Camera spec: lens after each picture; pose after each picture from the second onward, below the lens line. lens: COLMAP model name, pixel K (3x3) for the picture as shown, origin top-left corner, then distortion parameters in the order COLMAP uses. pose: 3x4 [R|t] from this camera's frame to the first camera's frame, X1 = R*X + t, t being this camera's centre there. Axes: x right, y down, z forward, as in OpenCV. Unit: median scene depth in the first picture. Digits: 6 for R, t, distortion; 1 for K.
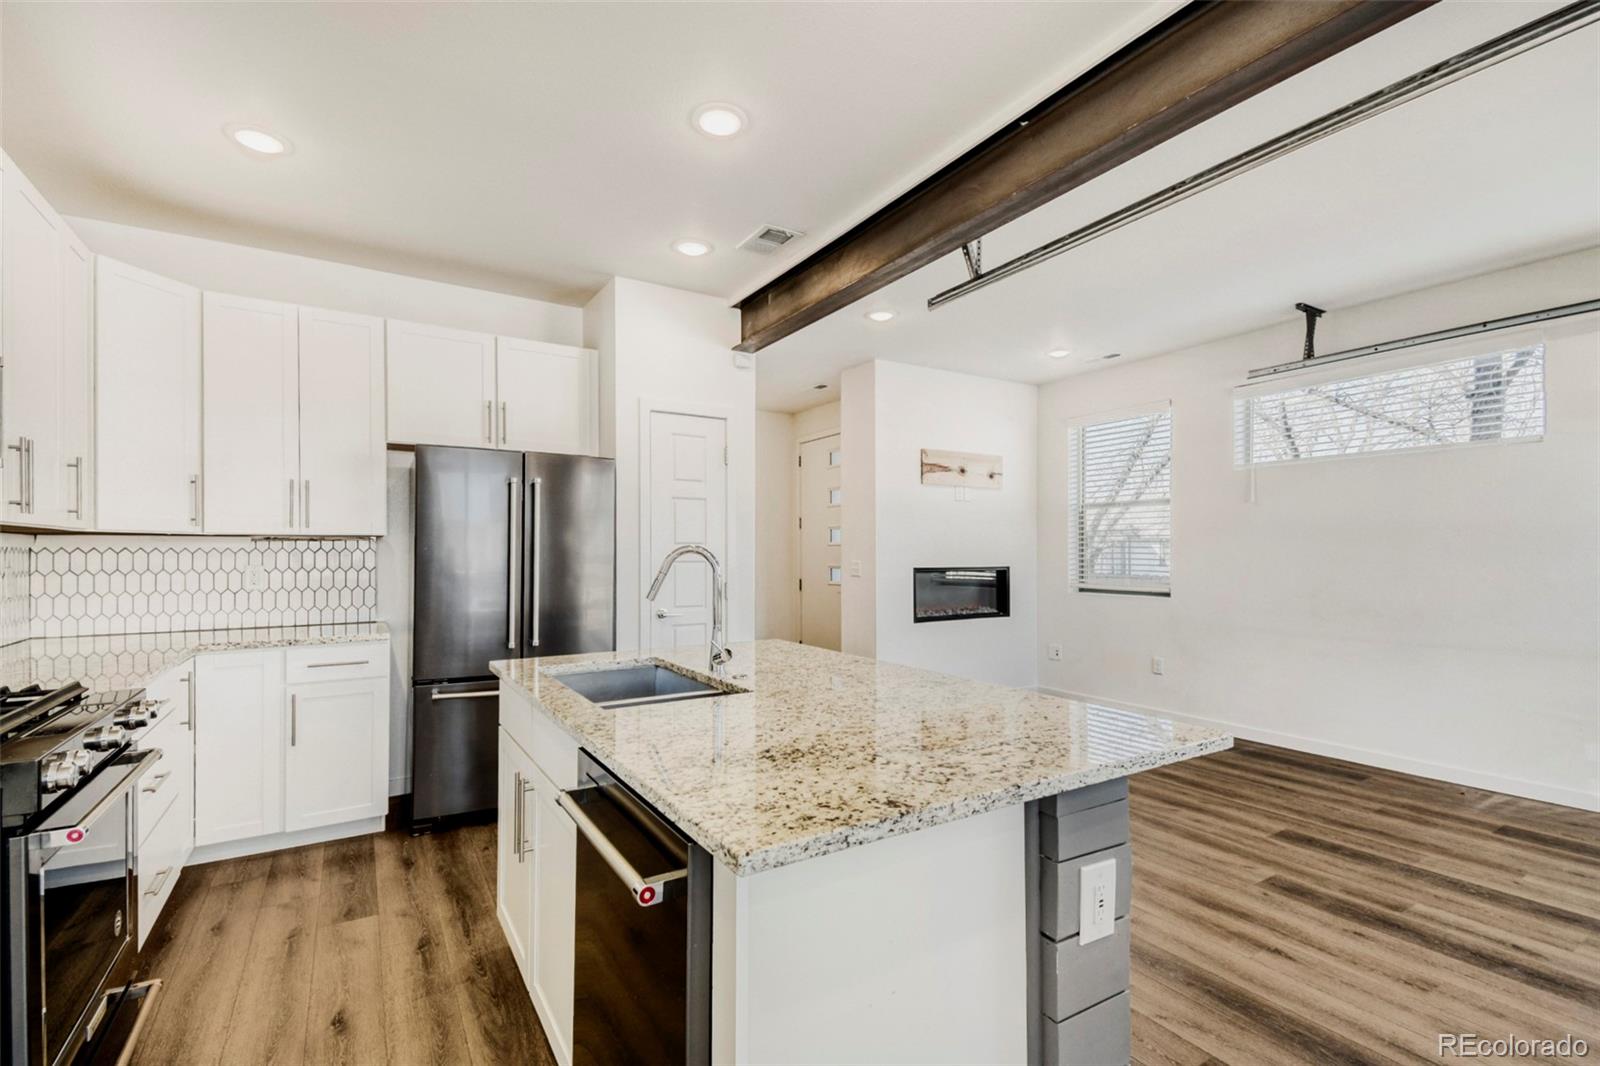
lens RADIAL K [[714.5, 0, 792.9], [0, 714.5, 550.5], [0, 0, 1]] dist [0.036696, -0.019763]
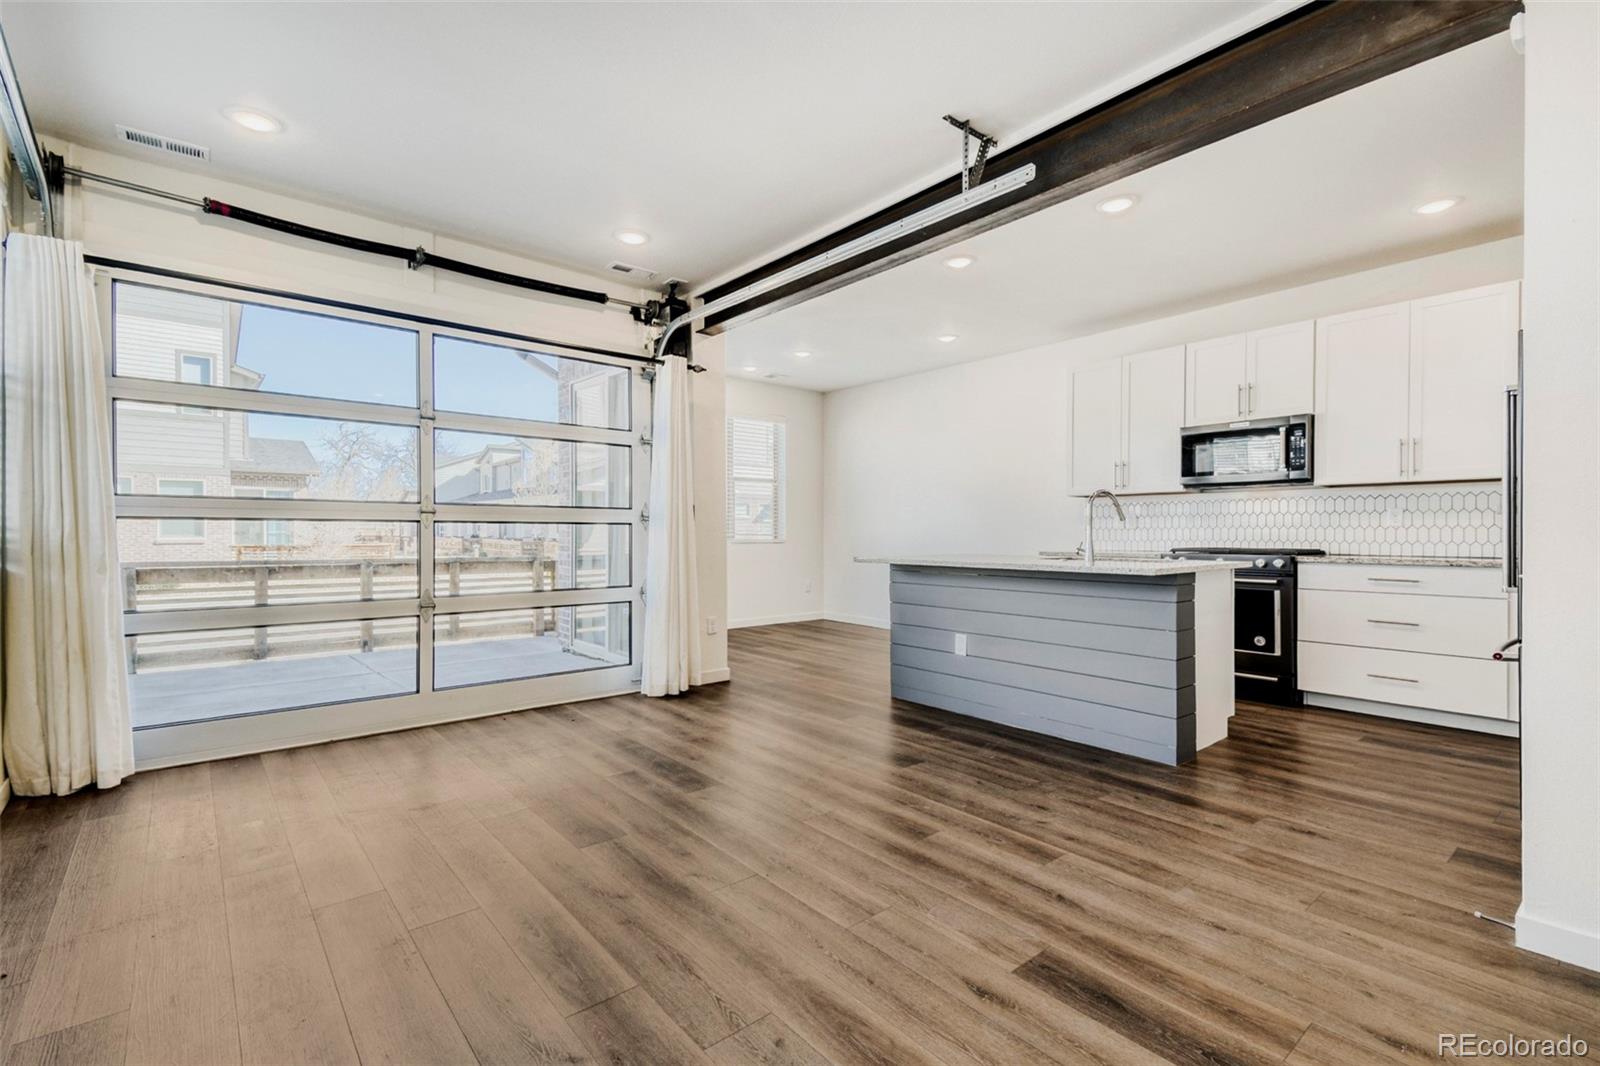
lens RADIAL K [[717.7, 0, 811.1], [0, 717.7, 531.7], [0, 0, 1]] dist [0.058104, -0.024754]
pose [[-0.986441, 0.001381, -0.164113, 0.527798], [0.001530, 0.999999, -0.000786, 0.061610], [0.164111, -0.001026, -0.986441, 1.632128]]
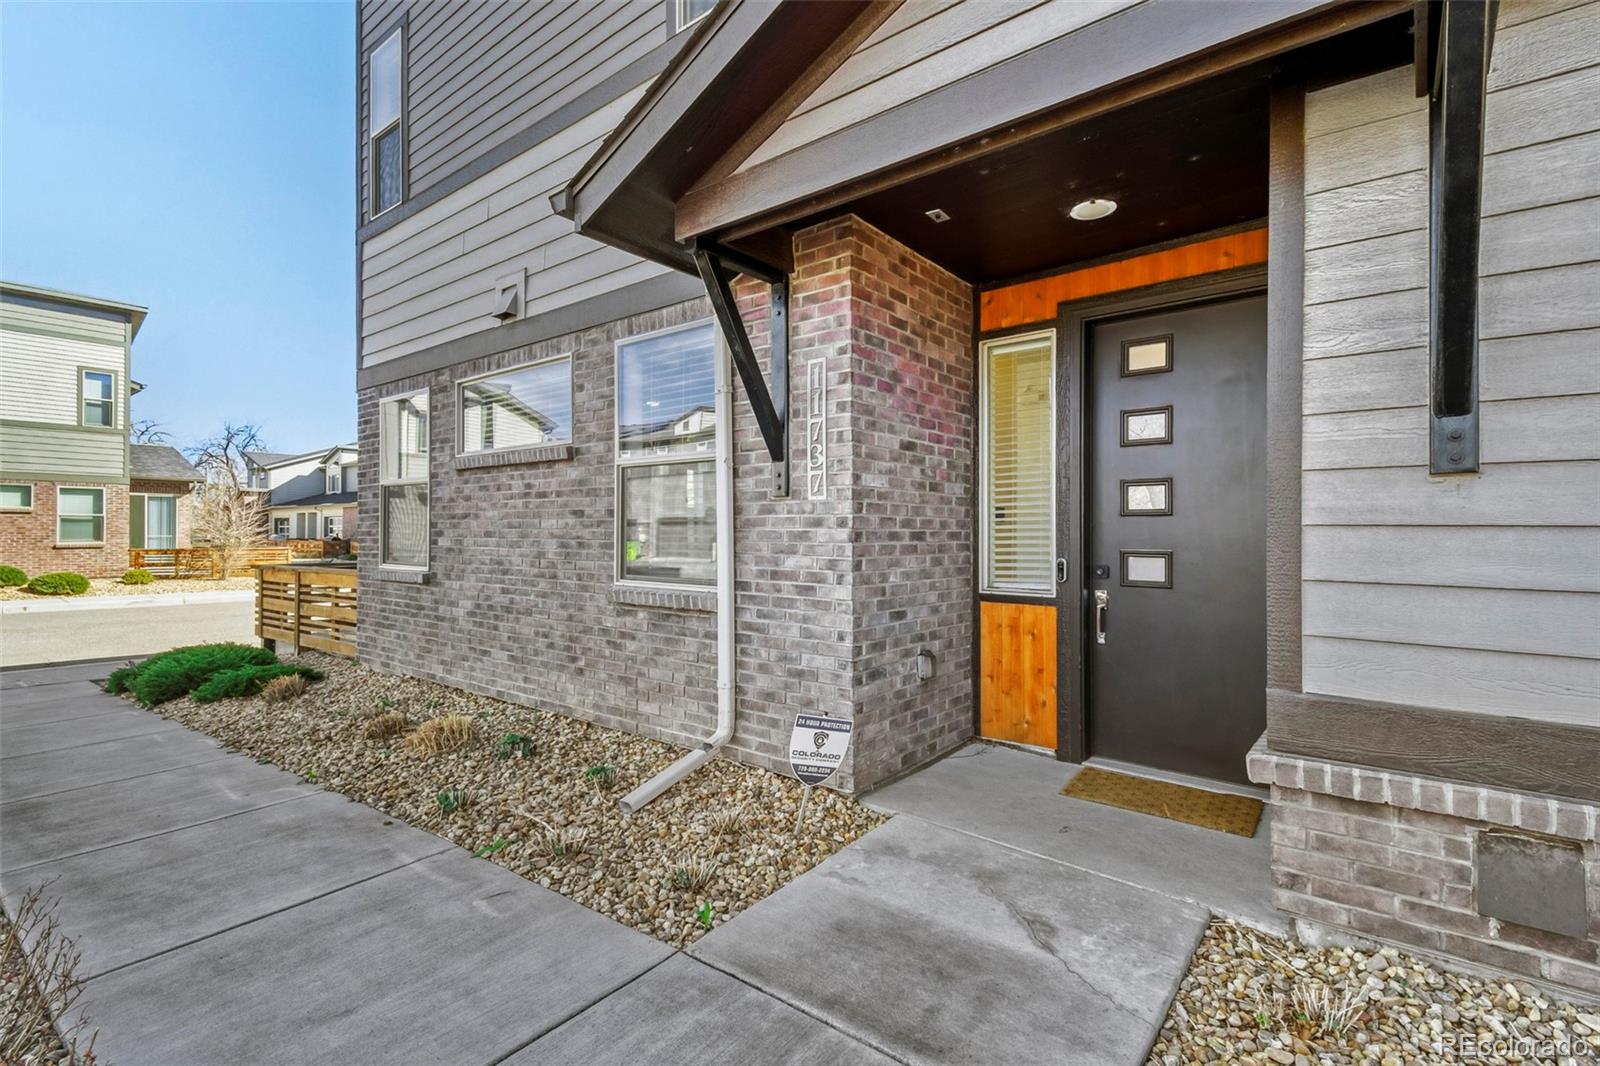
lens RADIAL K [[717.7, 0, 811.1], [0, 717.7, 531.7], [0, 0, 1]] dist [0.058104, -0.024754]
pose [[-0.932999, 0.000232, -0.359880, 0.921668], [0.000500, 1.000000, -0.000652, 0.023073], [0.359880, -0.000788, -0.932998, 2.866511]]
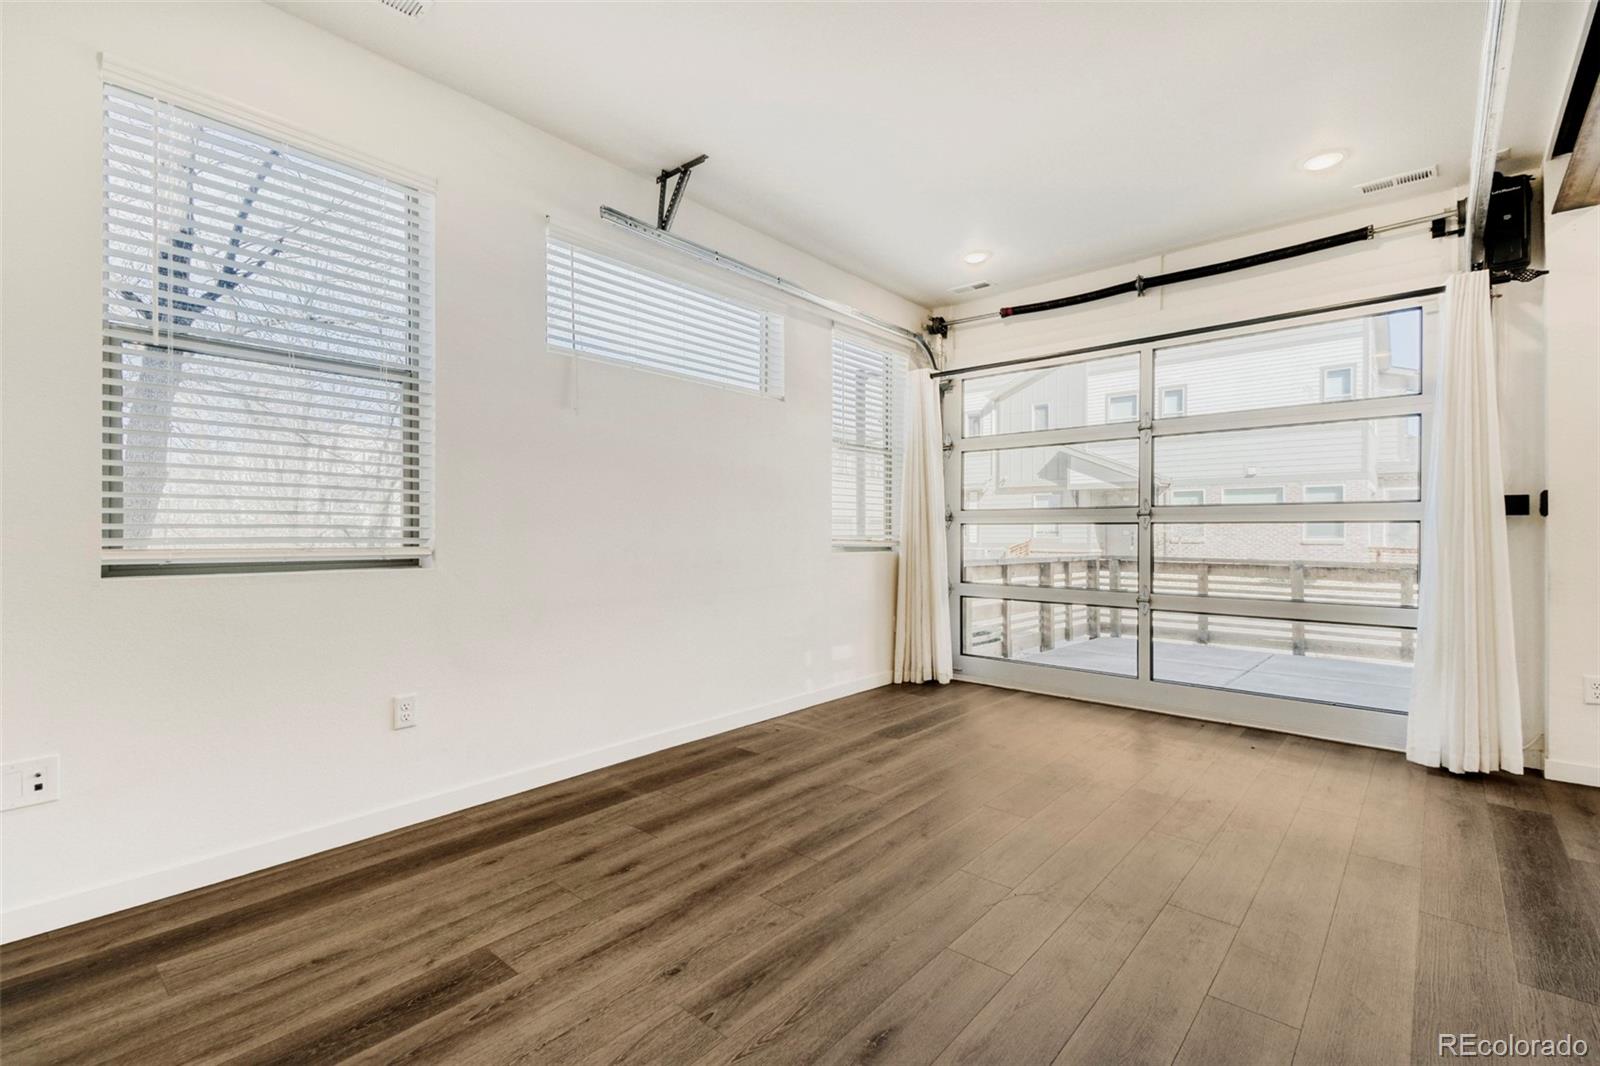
lens RADIAL K [[716.2, 0, 793.0], [0, 716.2, 526.0], [0, 0, 1]] dist [0.038078, -0.000086]
pose [[-0.299585, 0.010630, 0.954010, -0.054977], [-0.001190, 0.999933, -0.011515, 0.063063], [-0.954069, -0.004585, -0.299553, 1.358299]]
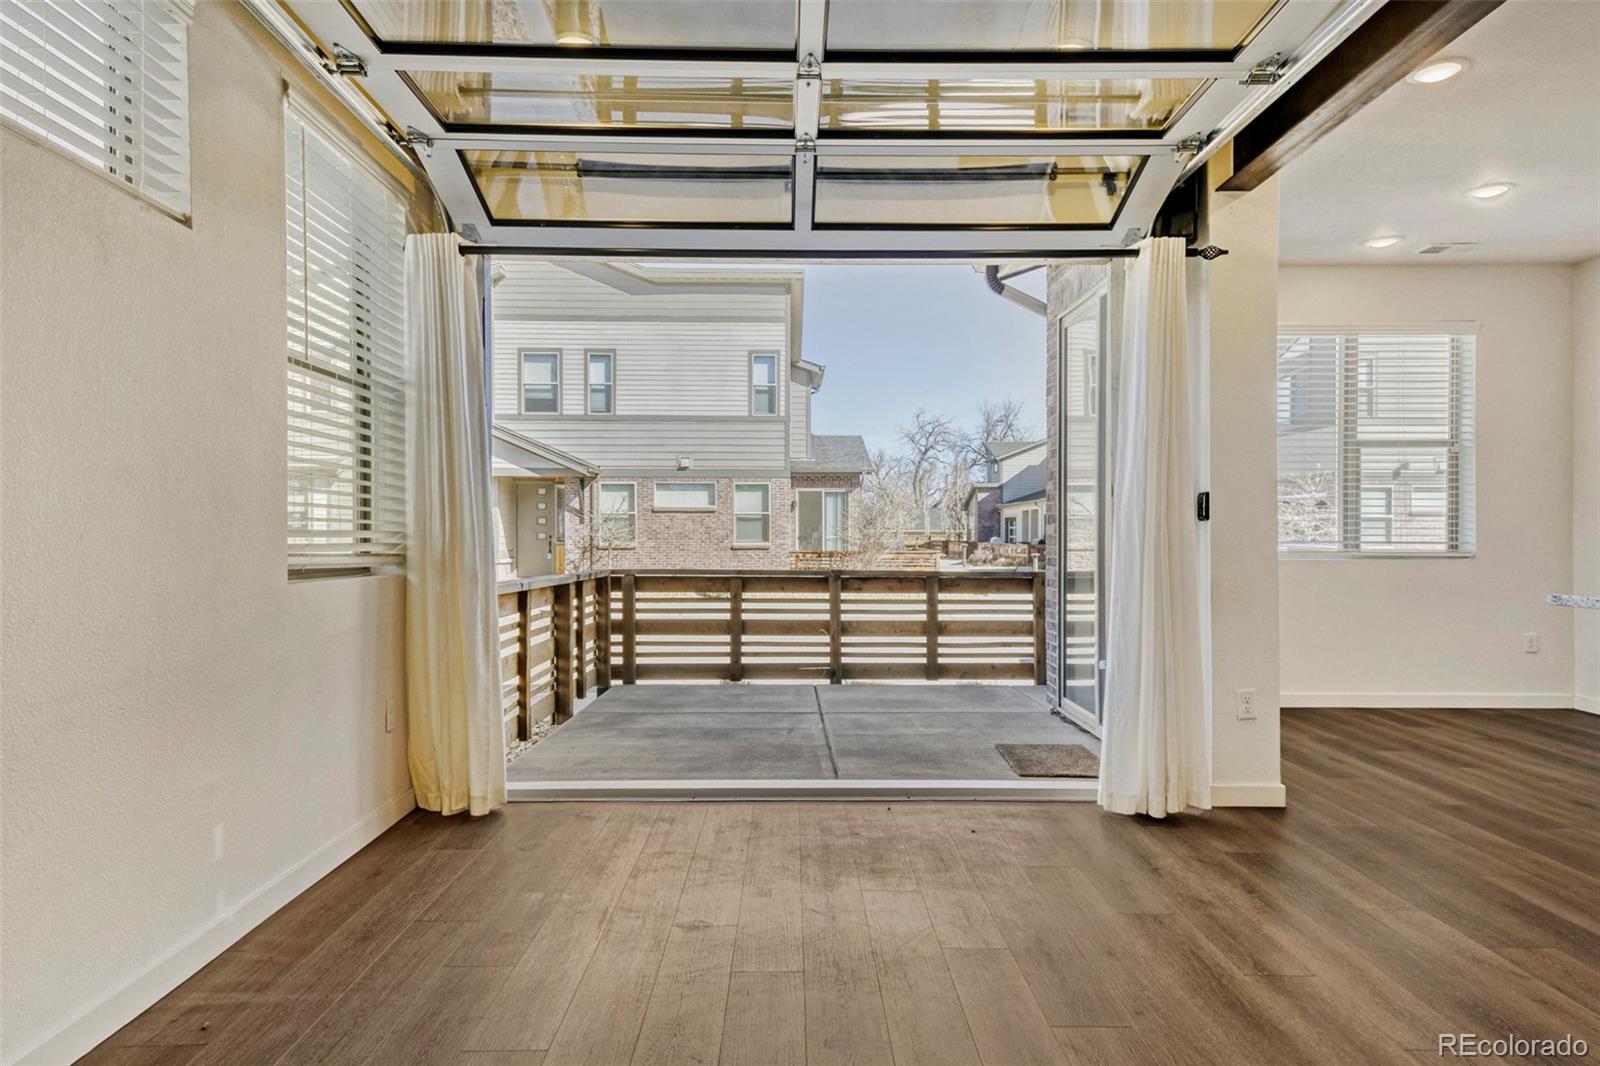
lens RADIAL K [[976.6, 0, 800.0], [0, 976.6, 533.0], [0, 0, 1]] dist [0.042403, -0.001481]
pose [[-0.860995, 0.004209, 0.508596, 0.356407], [0.002089, 0.999987, -0.004738, 0.058835], [-0.508609, -0.003017, -0.860992, 1.396041]]
